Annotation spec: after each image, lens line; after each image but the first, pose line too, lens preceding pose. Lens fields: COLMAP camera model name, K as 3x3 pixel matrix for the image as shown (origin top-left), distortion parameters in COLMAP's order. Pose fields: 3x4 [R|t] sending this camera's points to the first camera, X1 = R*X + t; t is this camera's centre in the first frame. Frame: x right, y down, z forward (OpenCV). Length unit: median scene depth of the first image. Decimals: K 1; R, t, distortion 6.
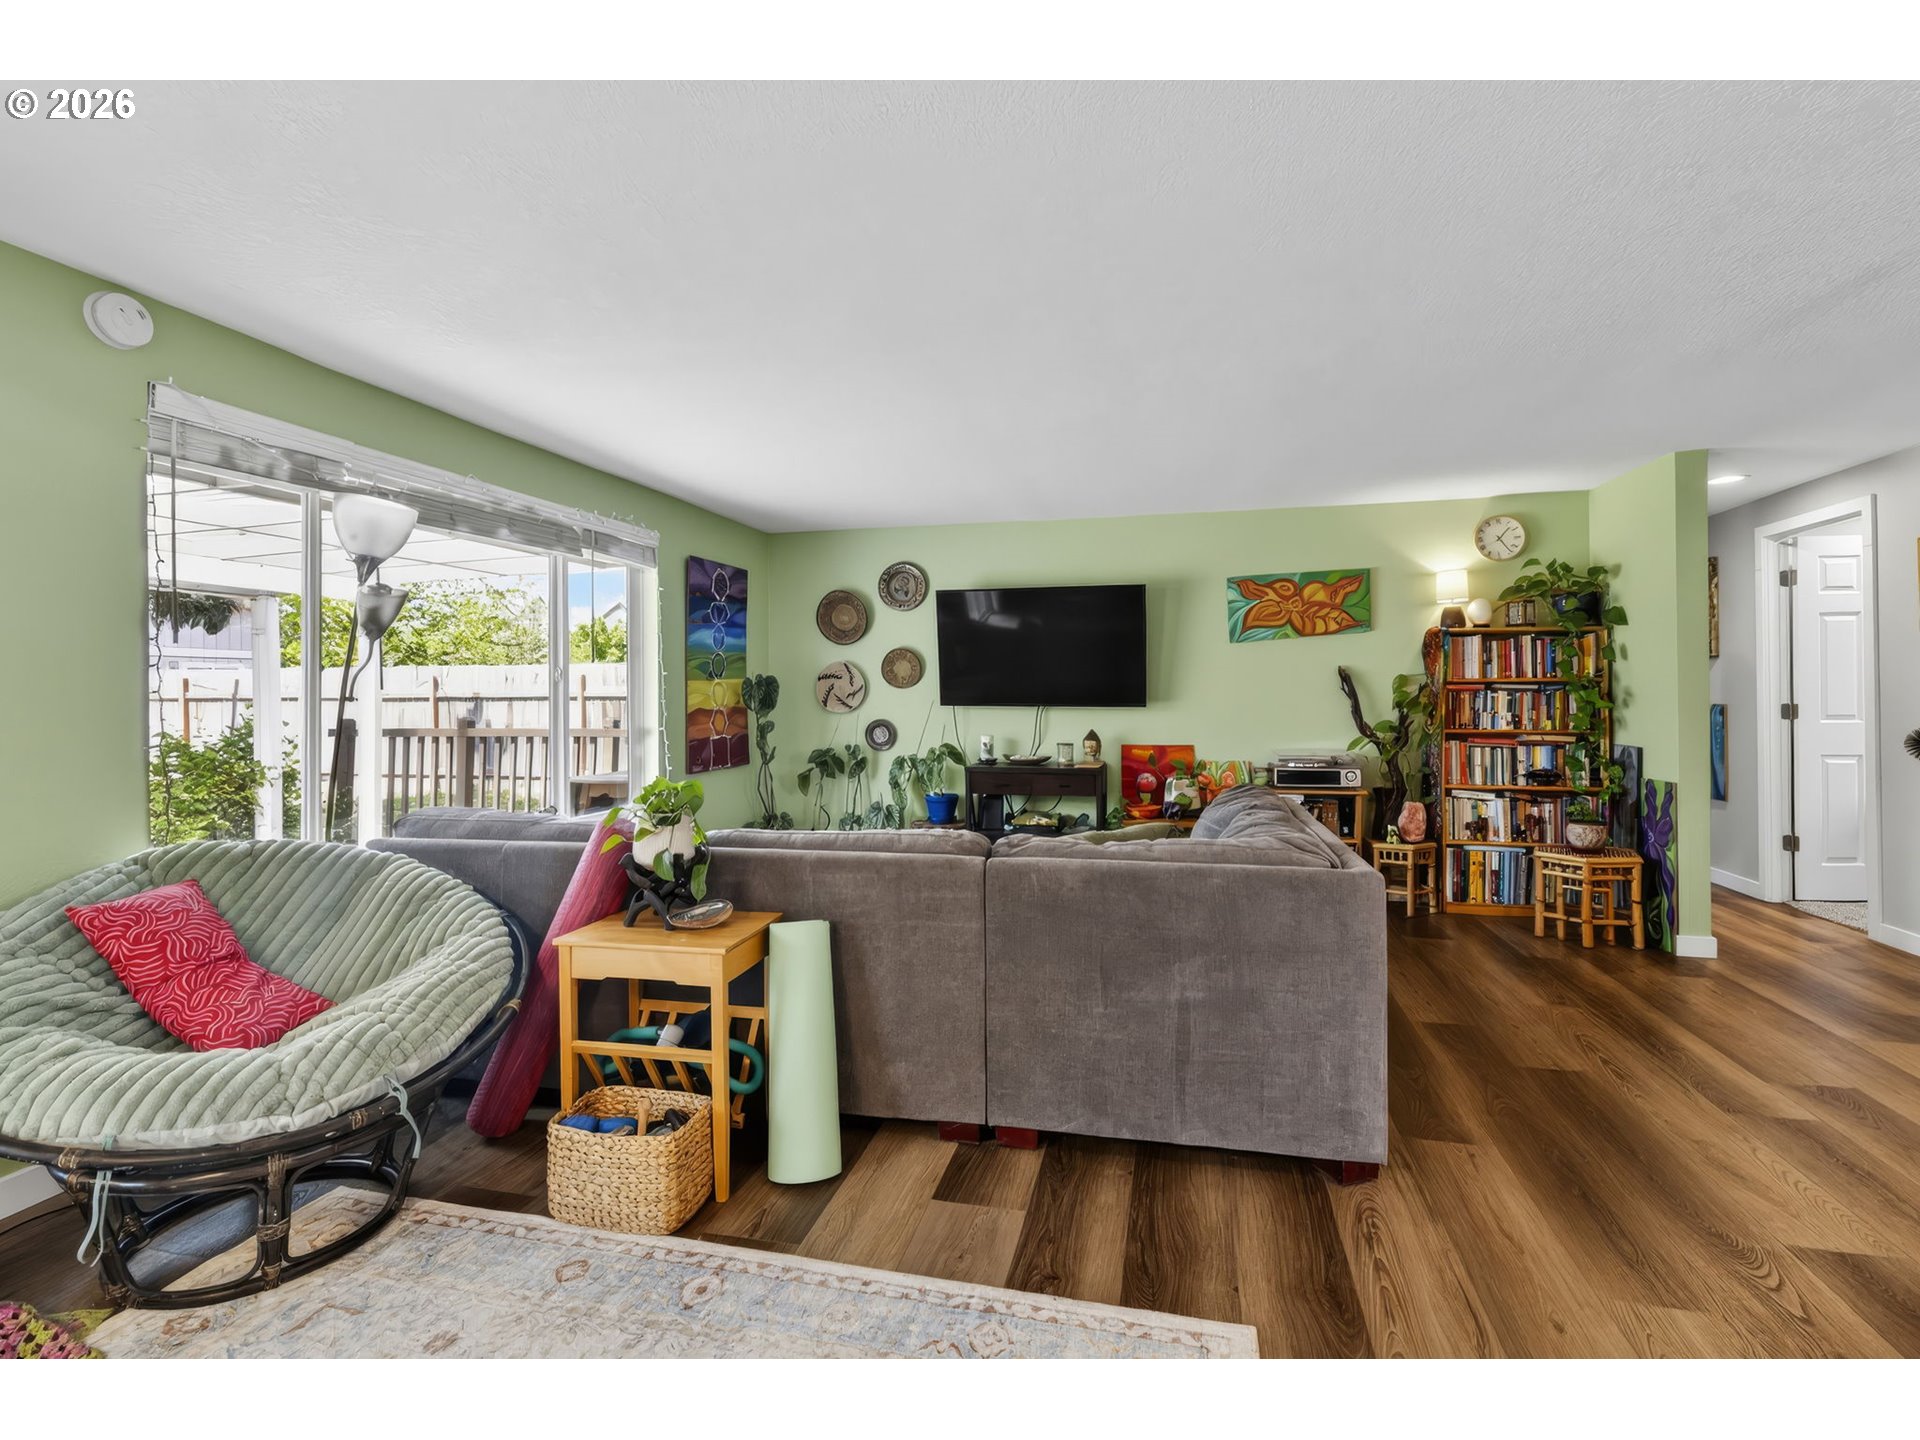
lens RADIAL K [[916.3, 0, 960.8], [0, 916.3, 689.0], [0, 0, 1]] dist [0.001757, 0.000321]
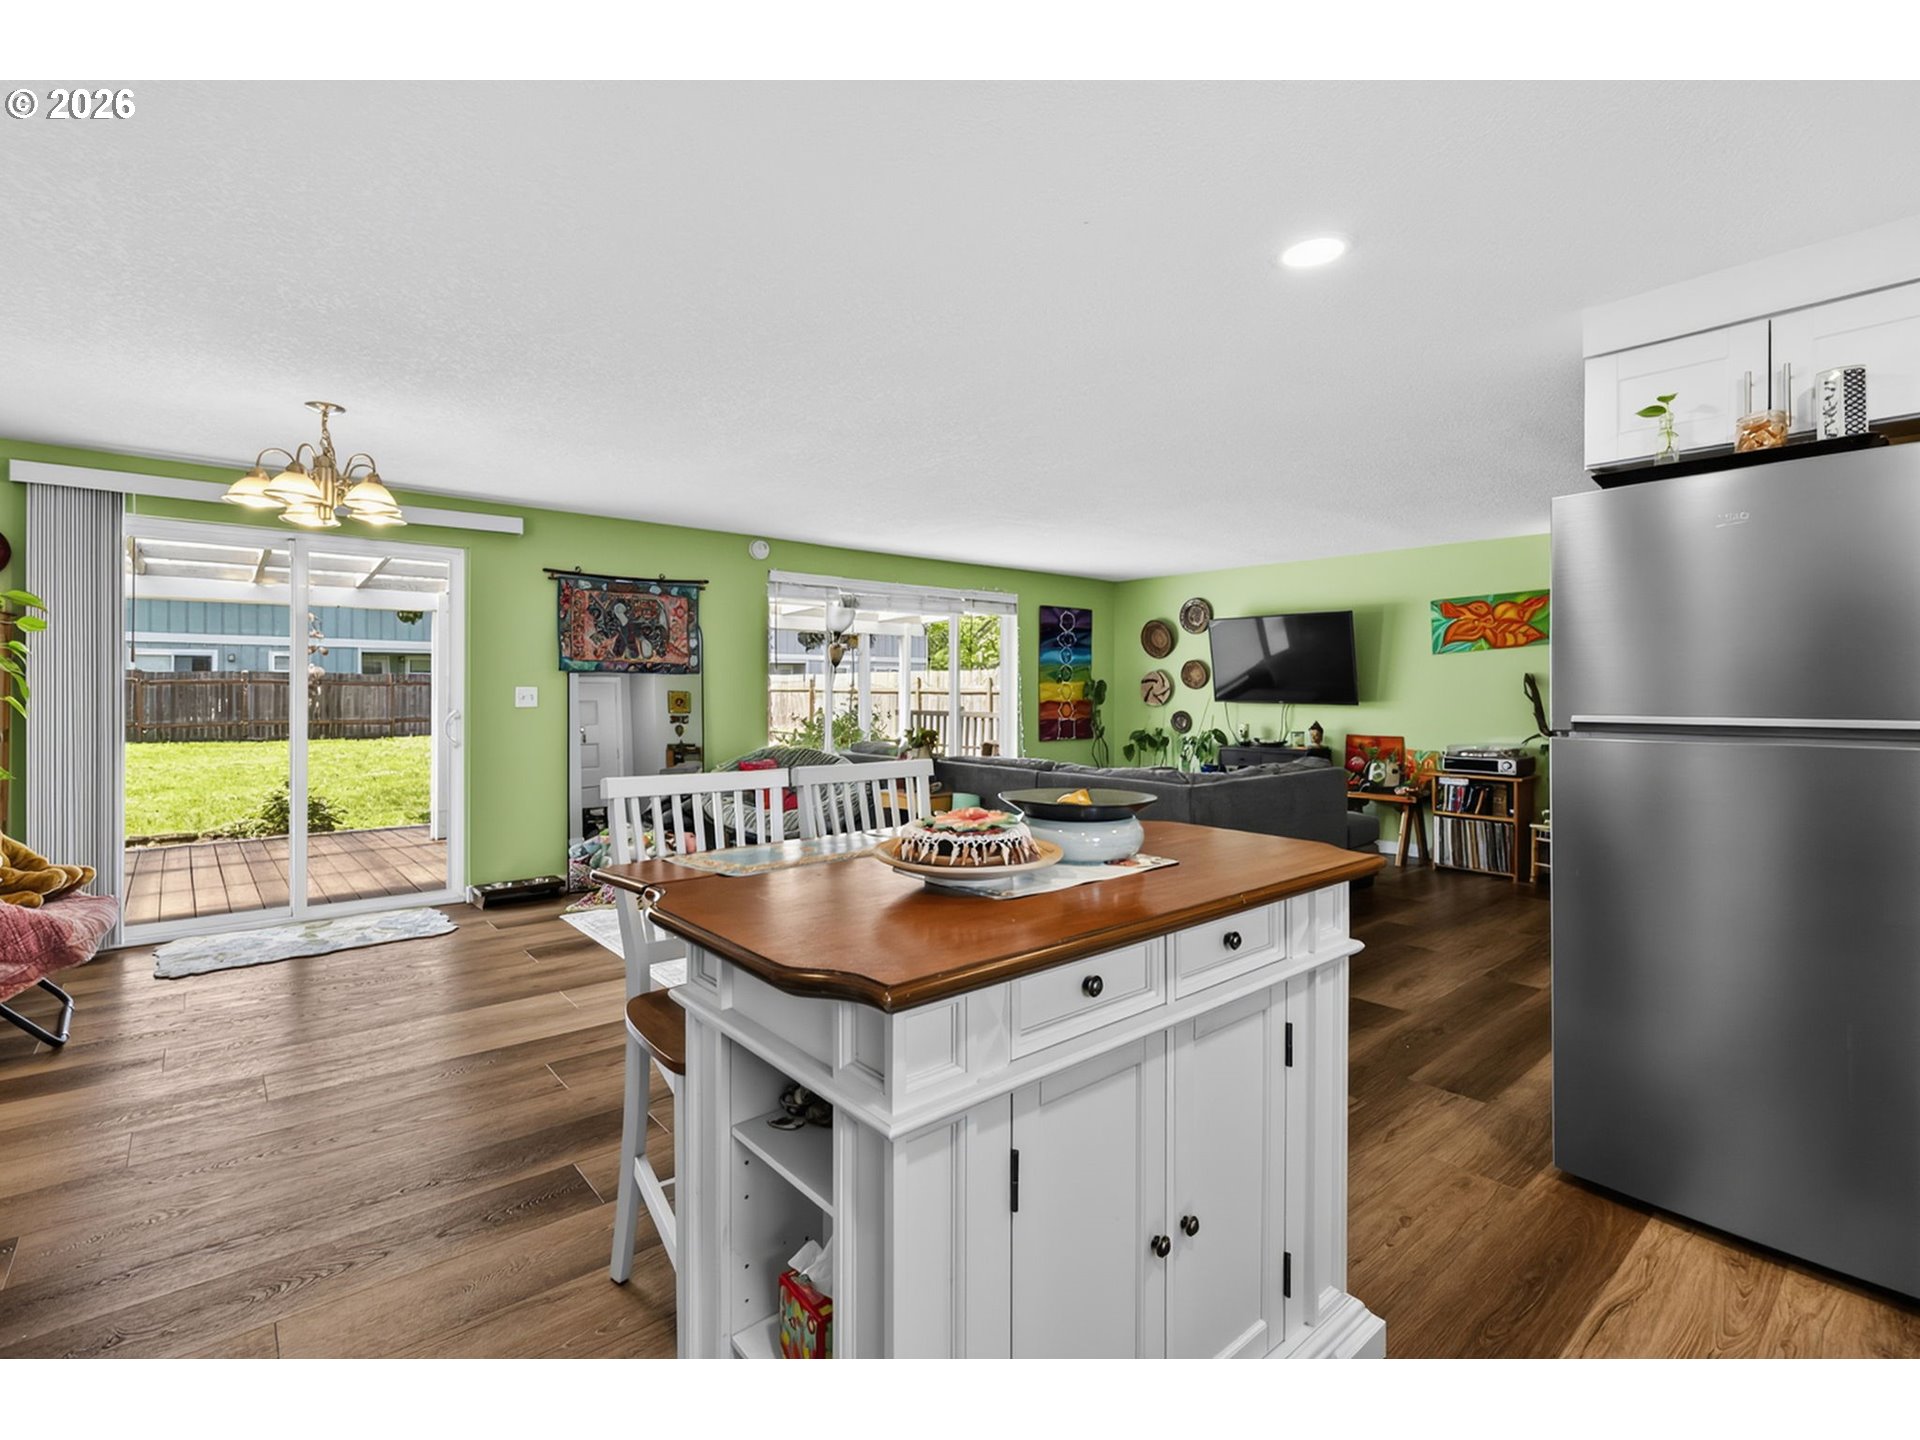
lens RADIAL K [[887.3, 0, 950.2], [0, 887.3, 691.1], [0, 0, 1]] dist [0.005243, 0.000549]
pose [[0.807038, 0.010519, -0.590405, 0.456668], [-0.007852, 0.999944, 0.007082, -0.004444], [0.590447, -0.001079, 0.807076, -0.326537]]
